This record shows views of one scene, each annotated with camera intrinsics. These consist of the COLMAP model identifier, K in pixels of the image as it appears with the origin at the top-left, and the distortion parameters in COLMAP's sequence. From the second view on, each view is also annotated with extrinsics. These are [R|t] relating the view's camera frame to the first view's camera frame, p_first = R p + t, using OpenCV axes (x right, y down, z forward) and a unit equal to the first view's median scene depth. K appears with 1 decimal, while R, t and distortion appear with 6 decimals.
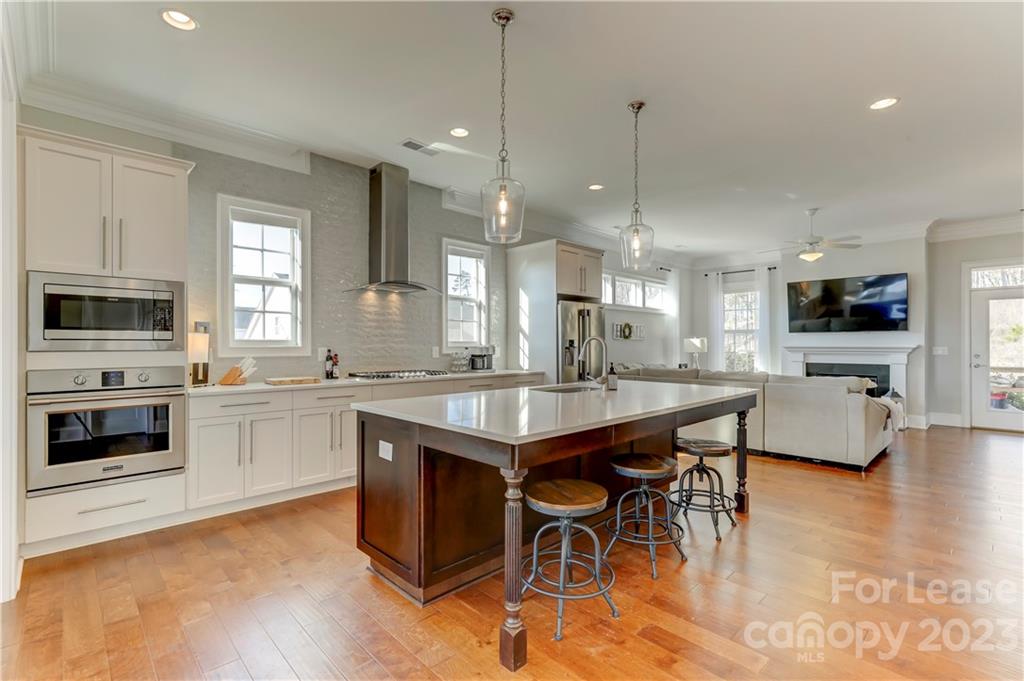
lens RADIAL K [[469.0, 0, 512.2], [0, 469.0, 343.0], [0, 0, 1]] dist [0.004308, 0.000330]
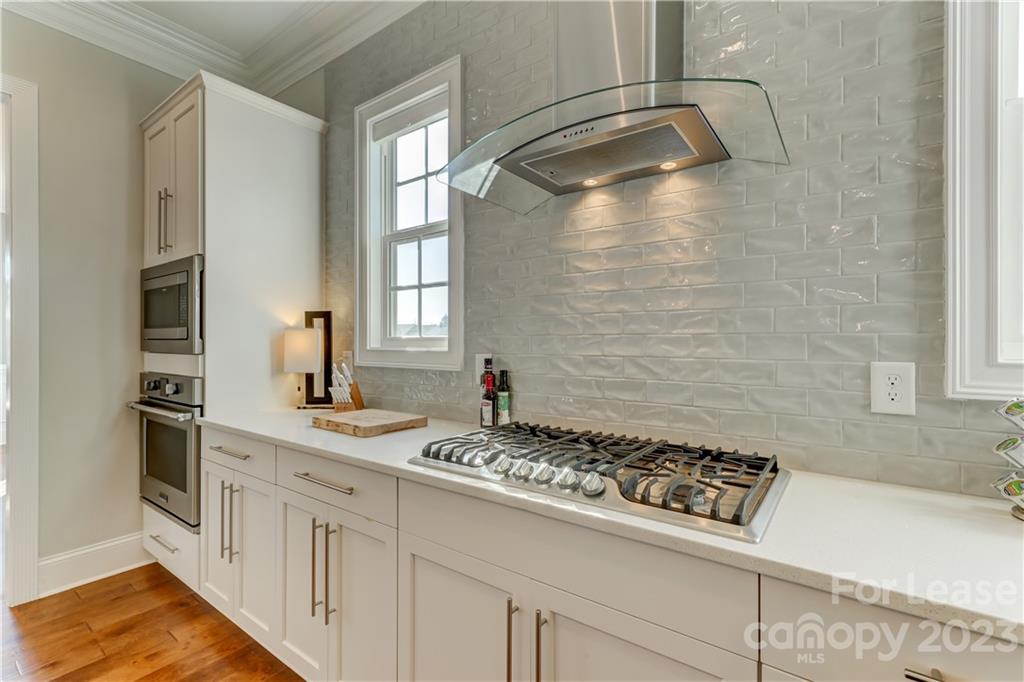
lens RADIAL K [[469.0, 0, 506.8], [0, 469.0, 340.6], [0, 0, 1]] dist [0.004308, 0.000330]
pose [[0.149998, -0.004147, -0.988678, 0.026440], [0.000175, 0.999991, -0.004168, -0.000544], [0.988686, 0.000452, 0.149997, 0.880721]]
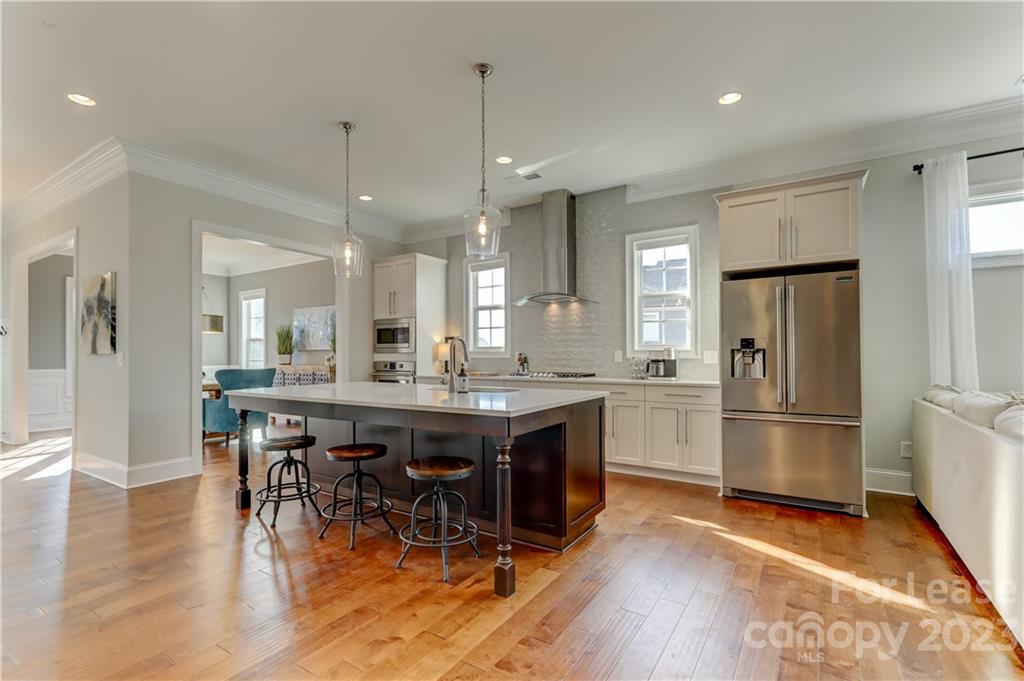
lens RADIAL K [[469.0, 0, 521.5], [0, 469.0, 346.6], [0, 0, 1]] dist [0.004308, 0.000330]
pose [[0.236995, -0.019371, -0.971318, 0.811445], [0.006161, 0.999811, -0.018436, 0.018337], [0.971491, -0.001615, 0.237070, 0.641286]]
